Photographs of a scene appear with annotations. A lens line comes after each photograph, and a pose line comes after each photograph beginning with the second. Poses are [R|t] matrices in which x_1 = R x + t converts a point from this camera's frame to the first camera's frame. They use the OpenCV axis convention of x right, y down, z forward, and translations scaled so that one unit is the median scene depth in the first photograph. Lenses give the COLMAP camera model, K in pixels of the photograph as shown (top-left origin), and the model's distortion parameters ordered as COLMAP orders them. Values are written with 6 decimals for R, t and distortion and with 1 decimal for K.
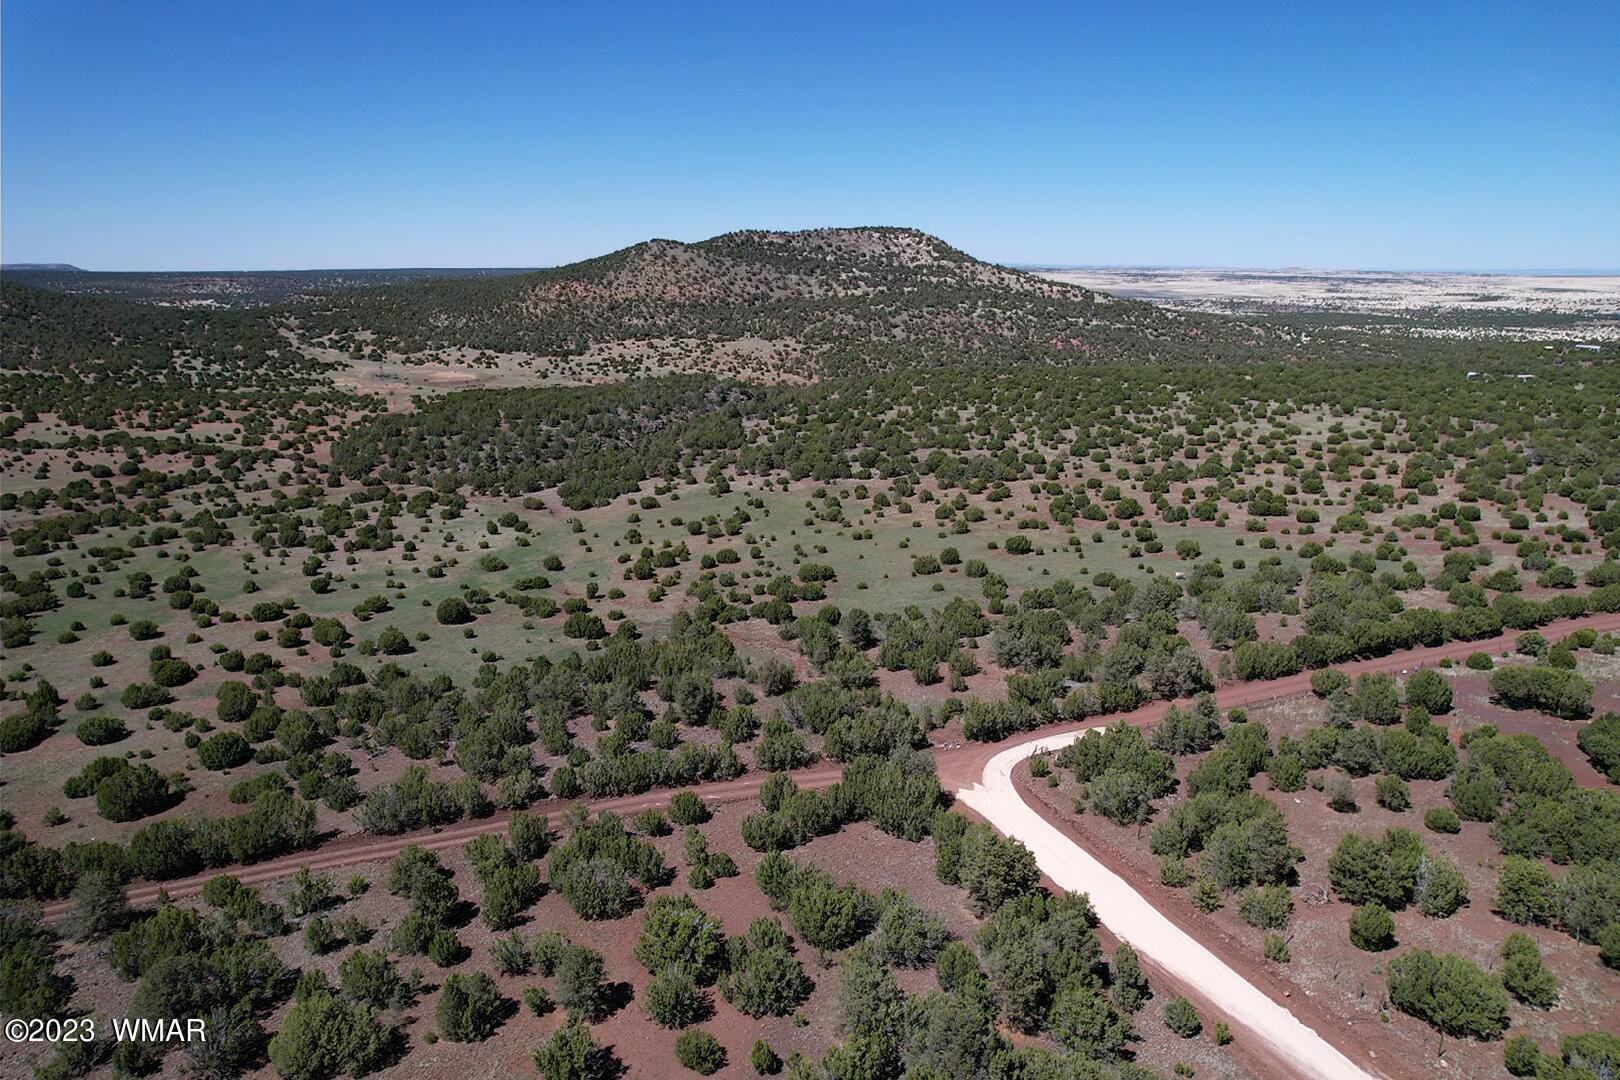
lens RADIAL K [[1038.8, 0, 812.5], [0, 1038.8, 536.7], [0, 0, 1]] dist [-0.084495, 0.077369]
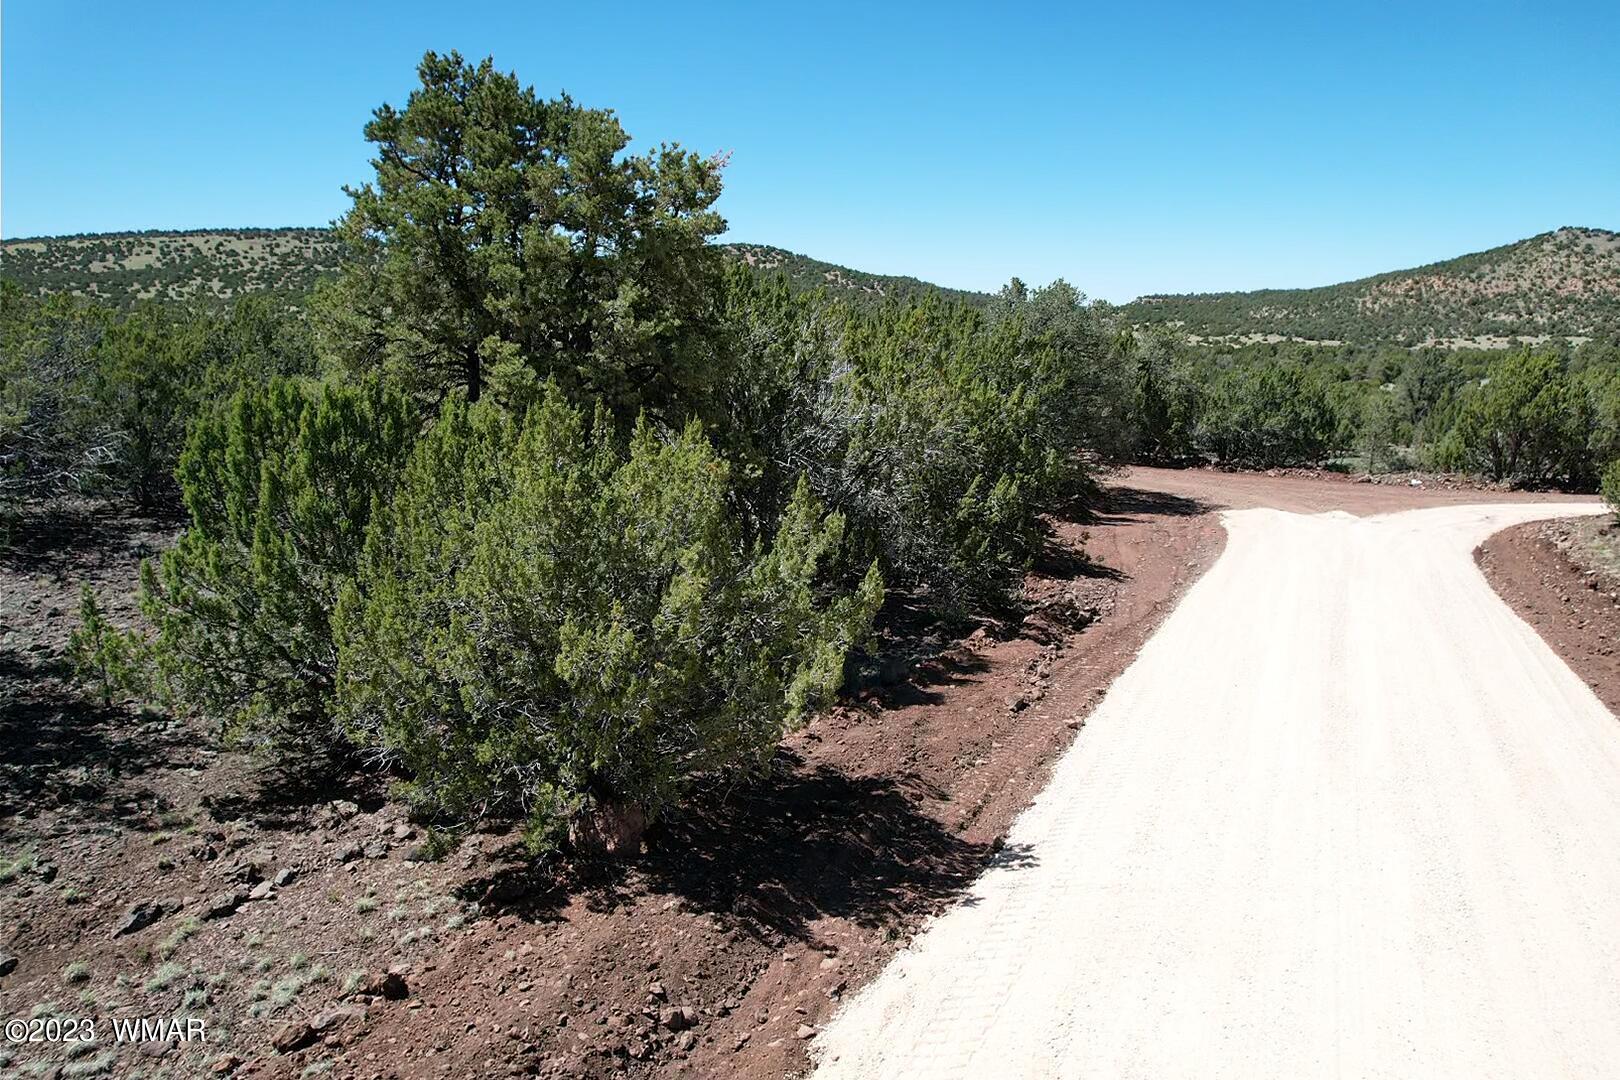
lens RADIAL K [[1038.8, 0, 813.6], [0, 1038.8, 540.2], [0, 0, 1]] dist [-0.084495, 0.077369]
pose [[0.697228, 0.161649, -0.698386, 0.089849], [-0.190891, 0.980933, 0.036473, 0.091054], [0.690966, 0.107886, 0.714791, 0.247928]]
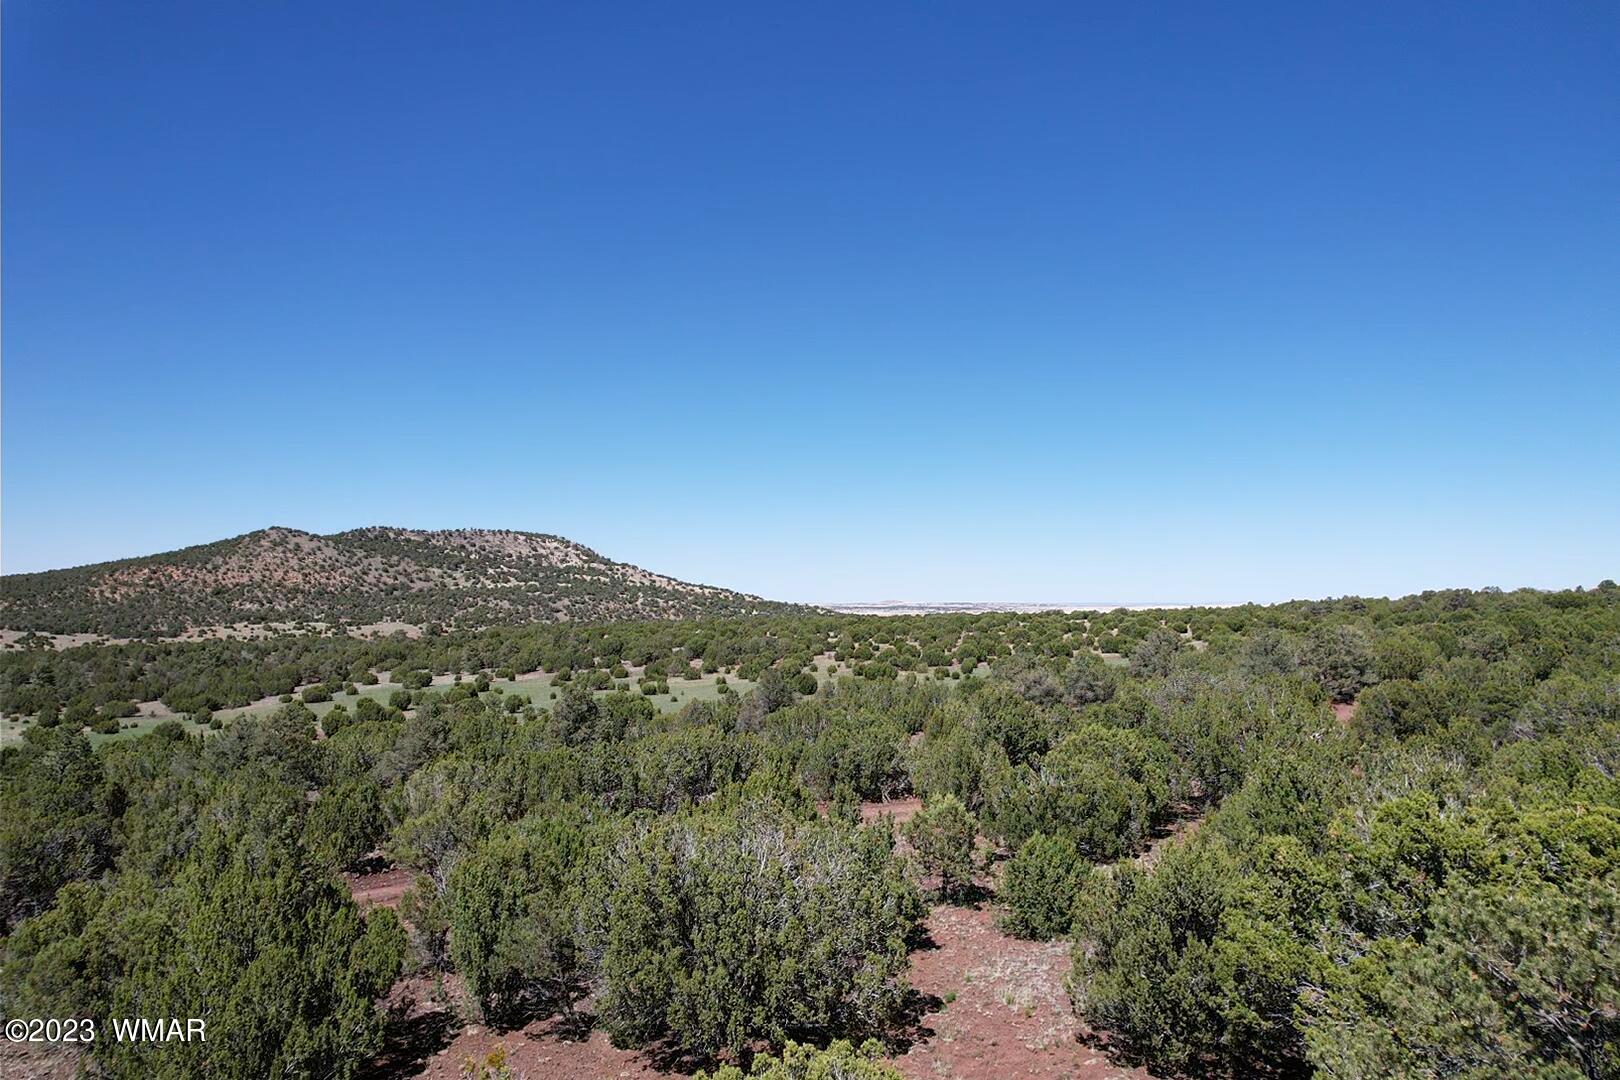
lens RADIAL K [[1038.8, 0, 810.7], [0, 1038.8, 534.1], [0, 0, 1]] dist [-0.084495, 0.077369]
pose [[0.938369, 0.022114, 0.344926, -0.073580], [0.089420, 0.948443, -0.304072, 0.090325], [-0.333867, 0.316175, 0.888012, 0.212144]]
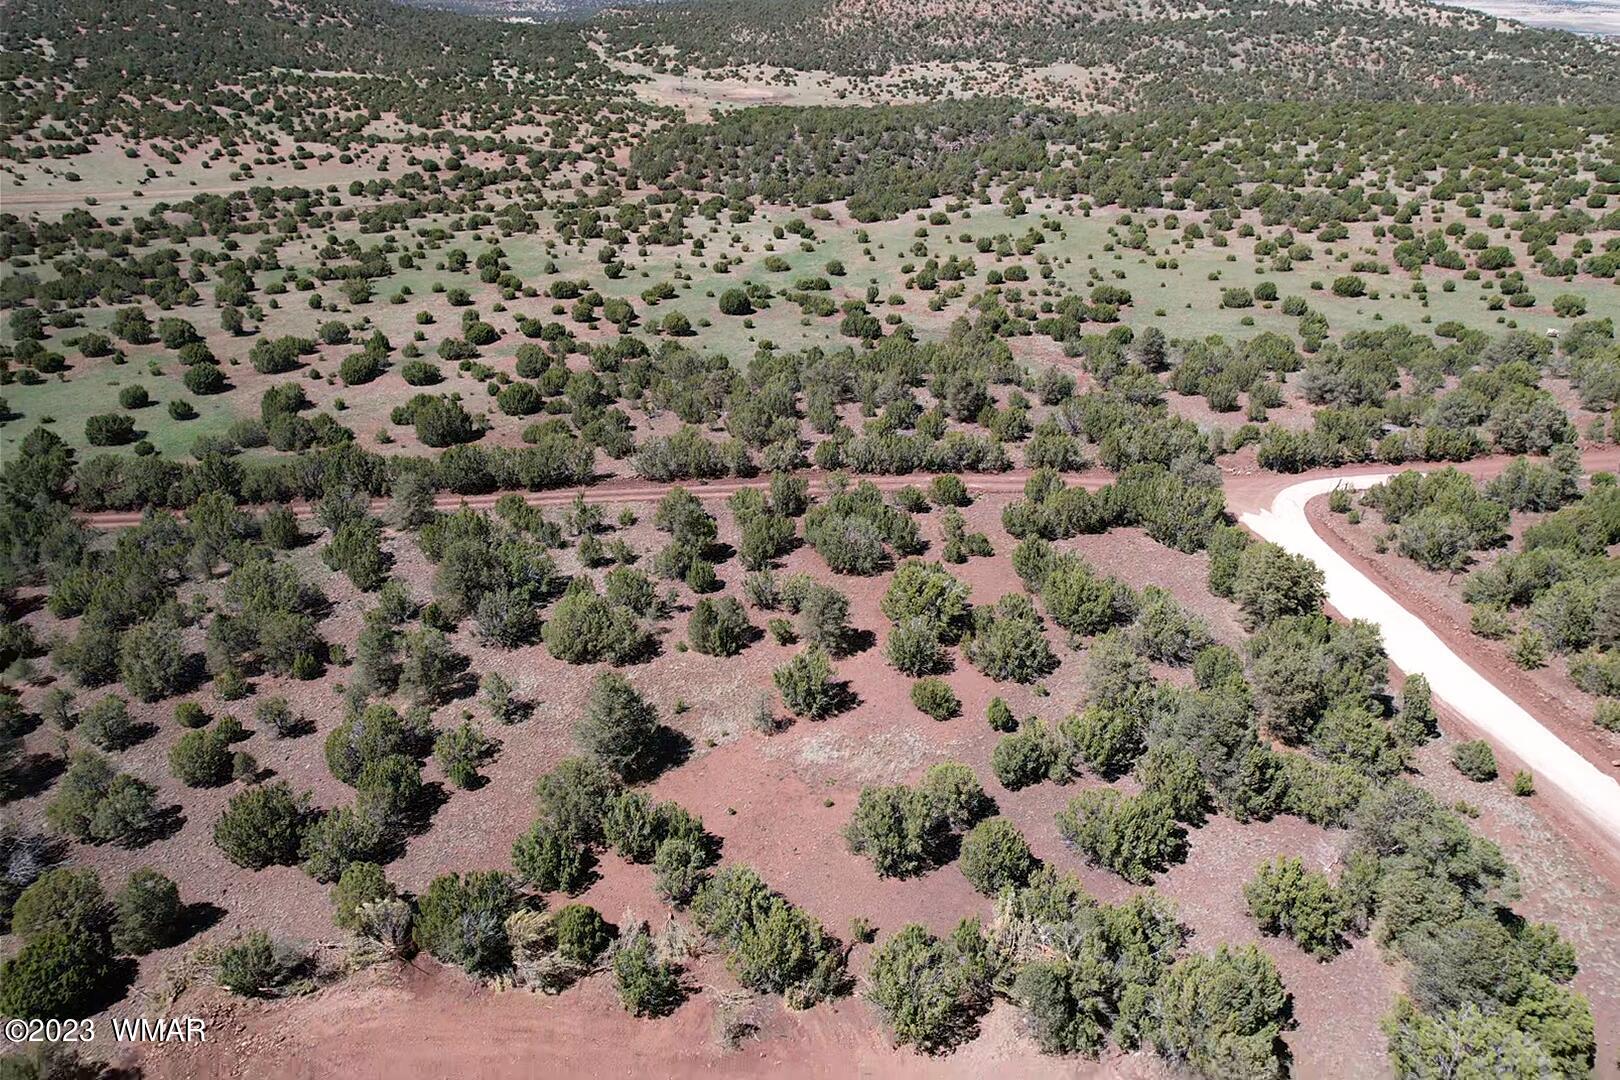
lens RADIAL K [[1038.8, 0, 811.9], [0, 1038.8, 539.7], [0, 0, 1]] dist [-0.084495, 0.077369]
pose [[0.960921, 0.134828, -0.241770, -0.000746], [-0.074156, 0.966826, 0.244435, 0.025697], [0.266706, -0.216954, 0.939041, 0.012994]]
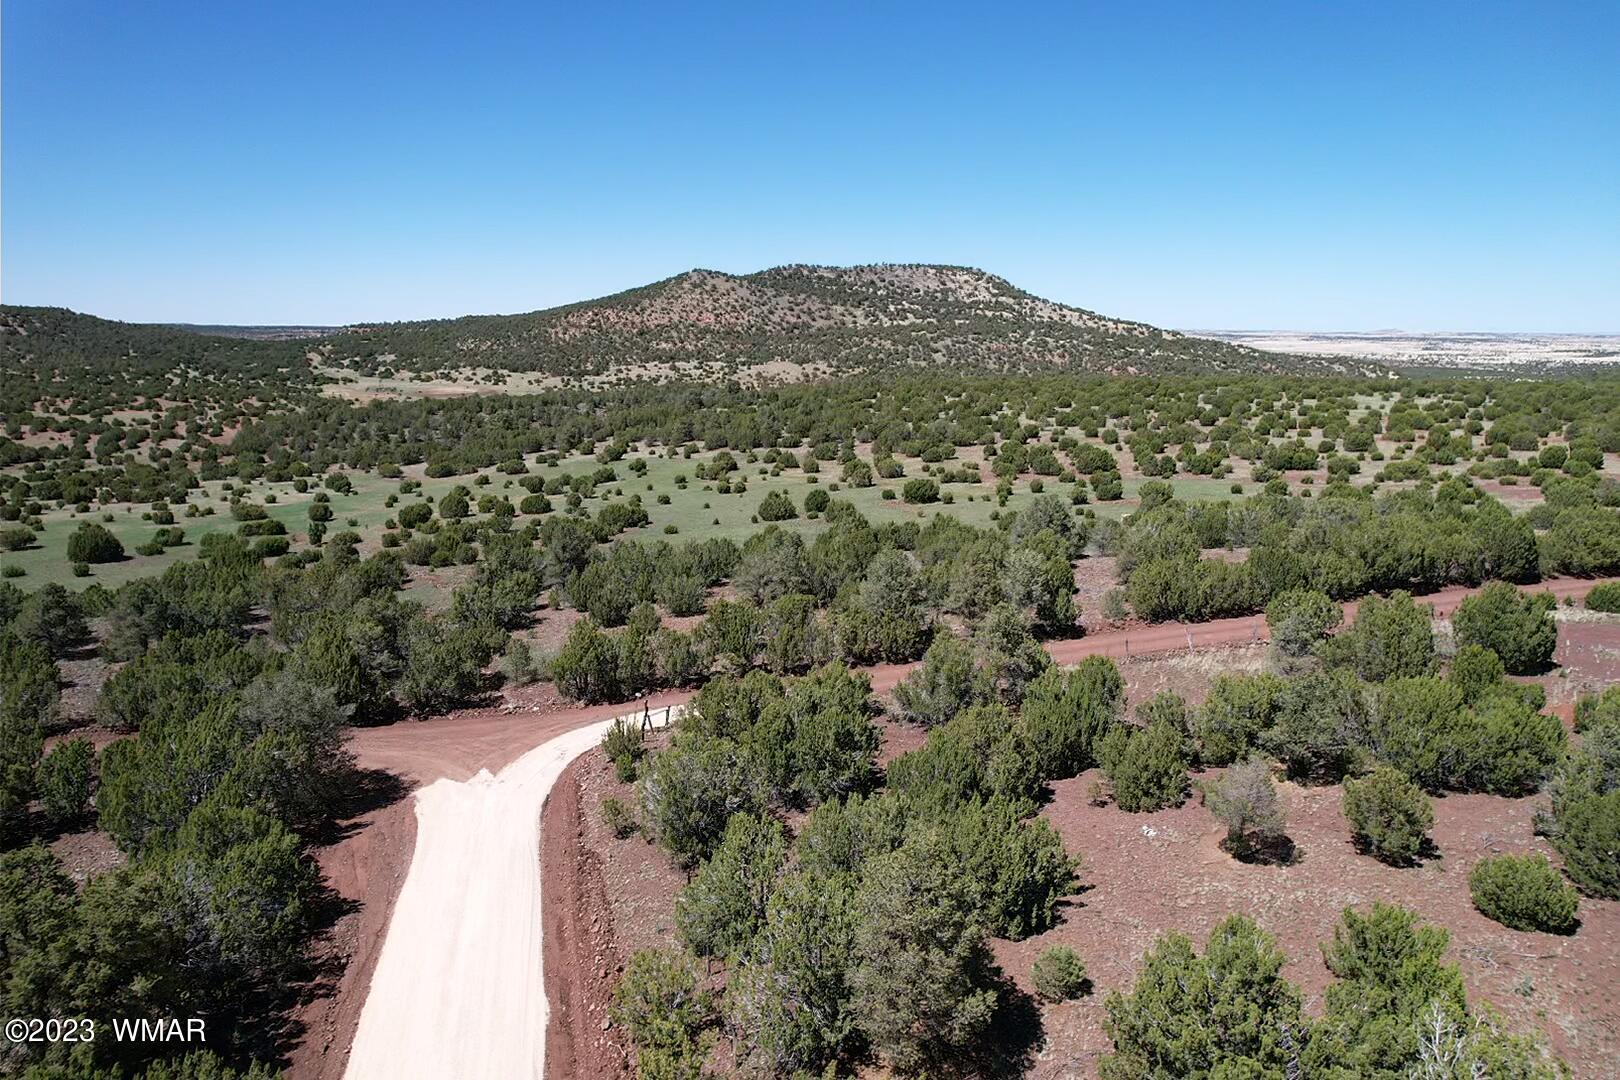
lens RADIAL K [[1038.8, 0, 813.2], [0, 1038.8, 534.0], [0, 0, 1]] dist [-0.084495, 0.077369]
pose [[0.996832, 0.017401, -0.077604, 0.120979], [-0.022121, 0.997930, -0.060388, 0.054914], [0.076393, 0.061913, 0.995154, 0.188551]]
